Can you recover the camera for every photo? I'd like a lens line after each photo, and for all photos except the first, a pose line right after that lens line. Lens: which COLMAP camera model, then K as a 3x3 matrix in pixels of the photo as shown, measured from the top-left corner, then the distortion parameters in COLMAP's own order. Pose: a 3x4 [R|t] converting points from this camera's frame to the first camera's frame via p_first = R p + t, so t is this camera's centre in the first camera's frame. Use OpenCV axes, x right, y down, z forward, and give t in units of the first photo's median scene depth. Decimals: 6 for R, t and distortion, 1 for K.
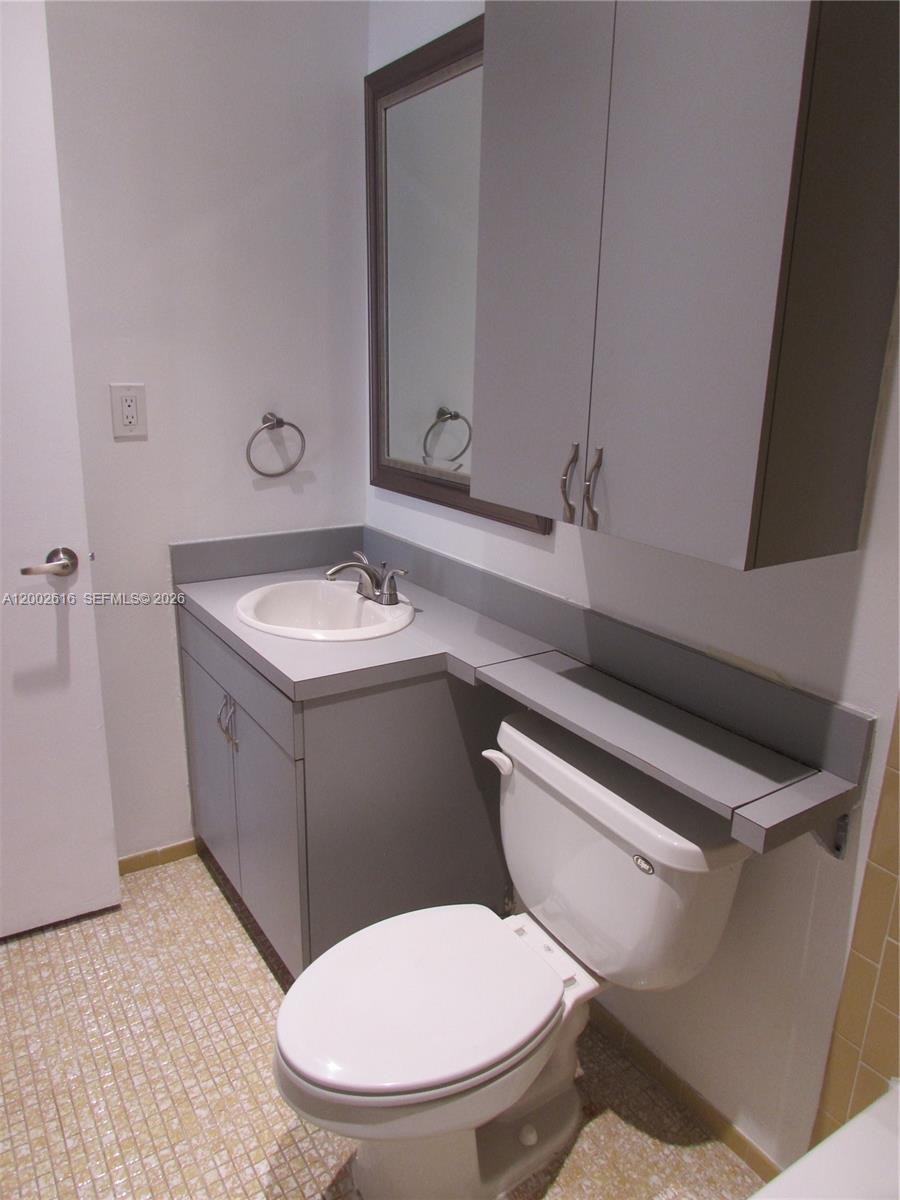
lens RADIAL K [[856.9, 0, 451.4], [0, 856.9, 597.2], [0, 0, 1]] dist [-0.019855, 0.011825]
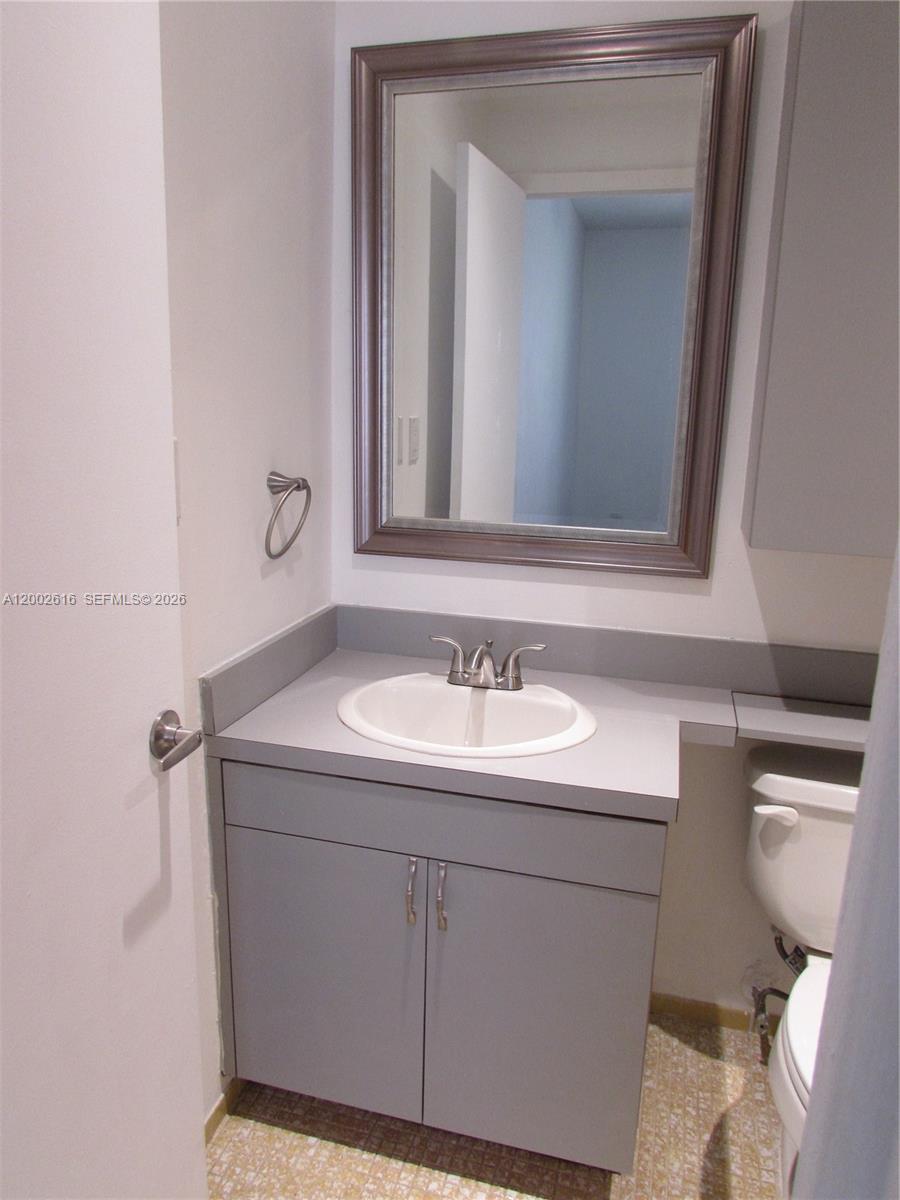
lens RADIAL K [[856.9, 0, 450.5], [0, 856.9, 602.5], [0, 0, 1]] dist [-0.019855, 0.011825]
pose [[0.744154, -0.158164, 0.649014, -0.674747], [0.177257, 0.983490, 0.036433, -0.120570], [-0.644061, 0.087930, 0.759904, 0.408536]]
